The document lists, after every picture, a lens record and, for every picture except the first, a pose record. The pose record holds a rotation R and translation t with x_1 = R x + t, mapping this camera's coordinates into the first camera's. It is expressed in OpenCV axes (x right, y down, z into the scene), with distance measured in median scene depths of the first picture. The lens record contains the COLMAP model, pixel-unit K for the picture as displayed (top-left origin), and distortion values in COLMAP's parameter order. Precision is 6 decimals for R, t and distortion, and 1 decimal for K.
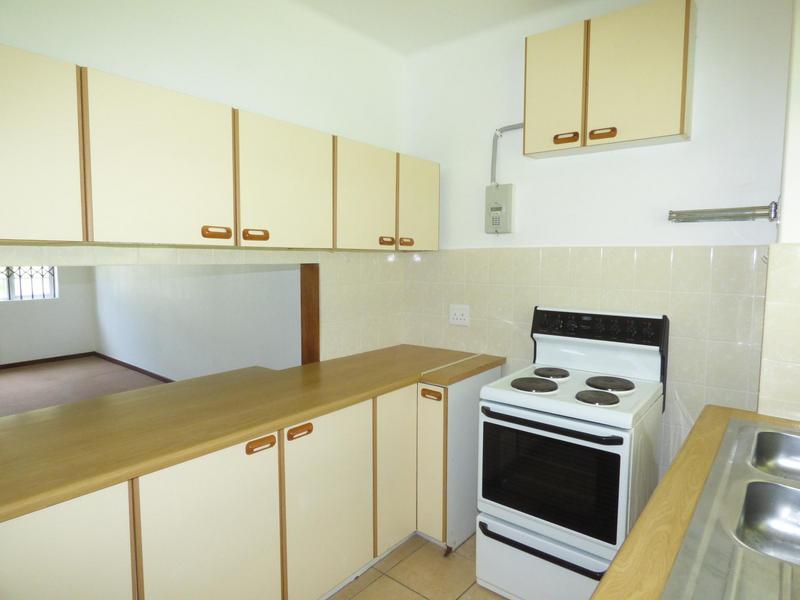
lens RADIAL K [[482.0, 0, 400.1], [0, 482.0, 298.2], [0, 0, 1]] dist [-0.009317, -0.000099]
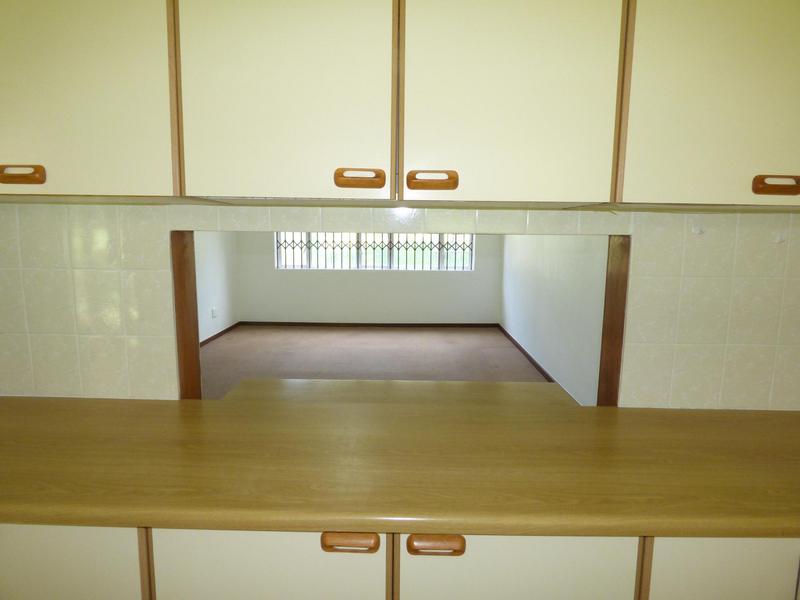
lens RADIAL K [[482.0, 0, 401.2], [0, 482.0, 295.9], [0, 0, 1]] dist [-0.009317, -0.000099]
pose [[0.627897, 0.101743, -0.771617, 0.121185], [-0.074302, 0.994727, 0.070699, -0.027023], [0.774741, 0.012941, 0.632146, 0.527060]]
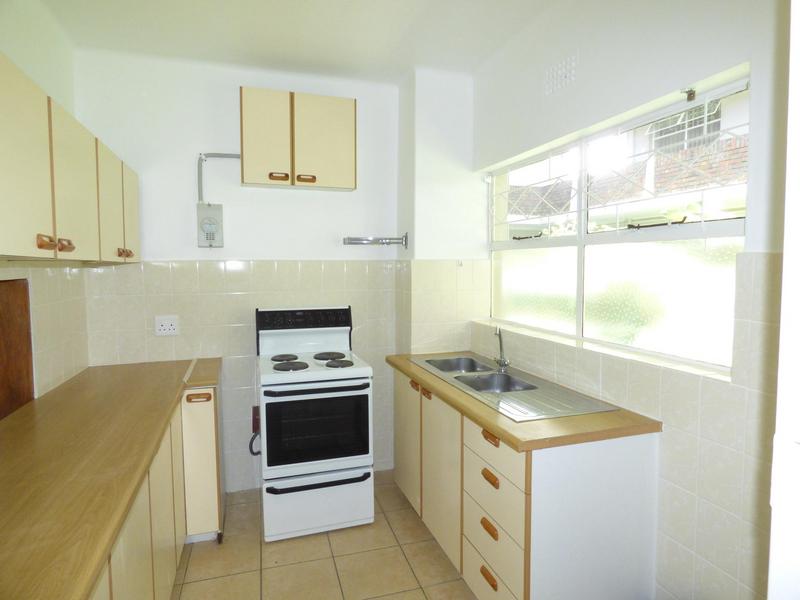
lens RADIAL K [[482.0, 0, 405.3], [0, 482.0, 300.4], [0, 0, 1]] dist [-0.009317, -0.000099]
pose [[0.529775, -0.065282, 0.845622, -0.612731], [0.078688, 0.996516, 0.027634, -0.008922], [-0.844480, 0.051901, 0.533066, 0.037563]]
